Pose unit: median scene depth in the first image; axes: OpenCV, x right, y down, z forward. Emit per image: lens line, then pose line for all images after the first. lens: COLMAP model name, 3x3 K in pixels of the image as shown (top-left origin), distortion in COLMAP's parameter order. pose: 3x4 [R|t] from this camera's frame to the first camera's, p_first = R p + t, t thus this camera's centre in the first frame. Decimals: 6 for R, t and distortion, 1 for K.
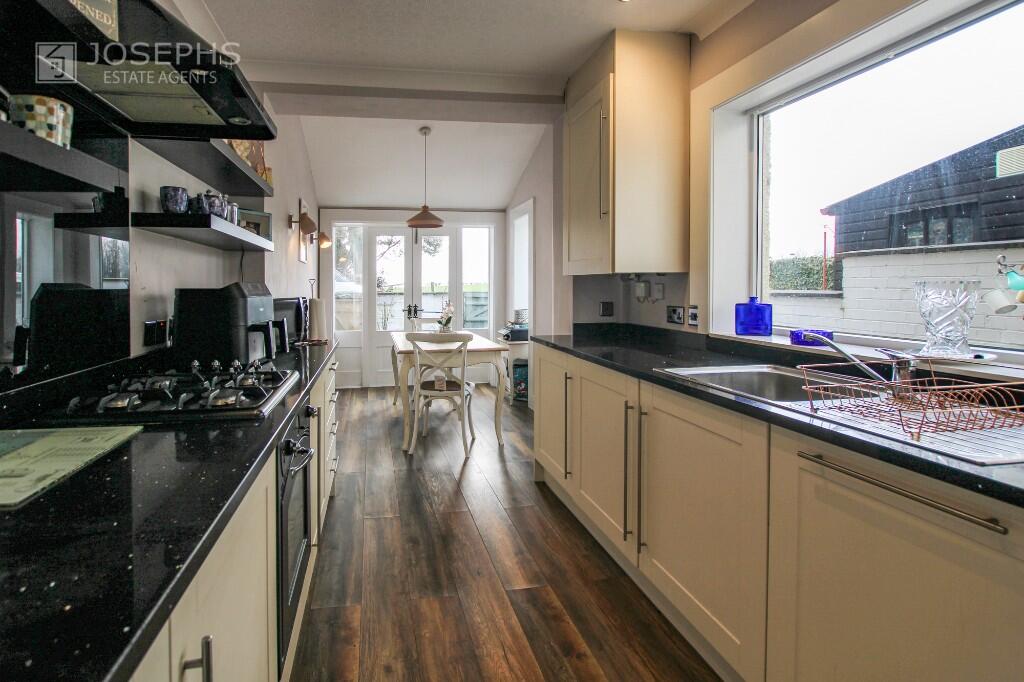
lens RADIAL K [[504.5, 0, 511.6], [0, 504.5, 288.1], [0, 0, 1]] dist [-0.000326, -0.000197]
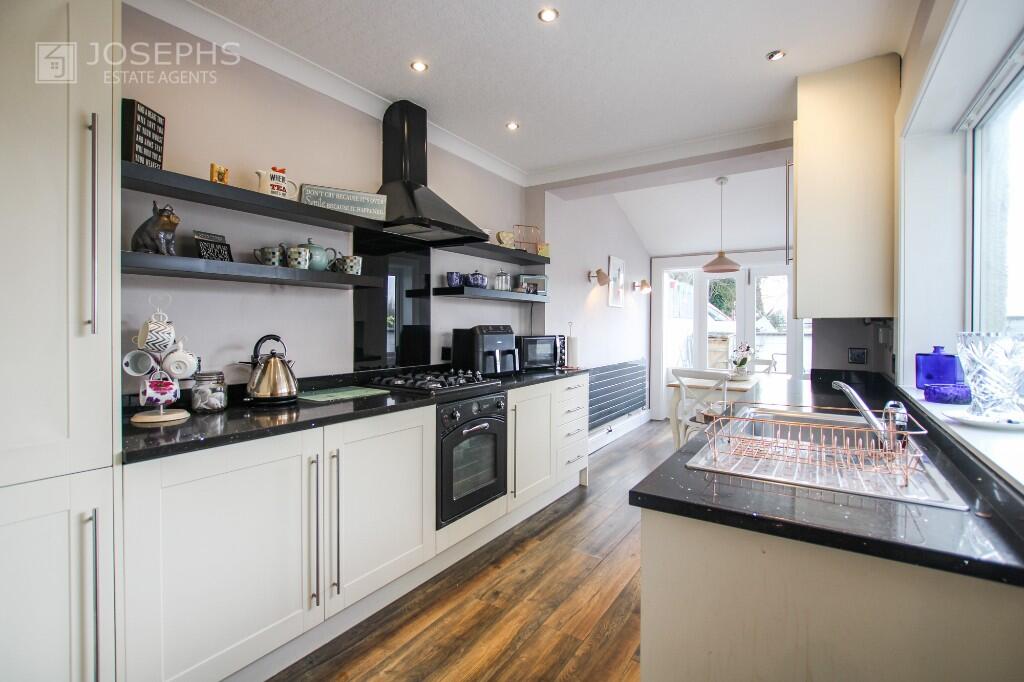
lens RADIAL K [[476.5, 0, 511.6], [0, 476.5, 323.9], [0, 0, 1]] dist [-0.000910, -0.000101]
pose [[0.750568, 0.006653, -0.660760, 0.584494], [-0.011436, 0.999930, -0.002922, -0.012941], [0.660694, 0.009750, 0.750592, -0.126912]]
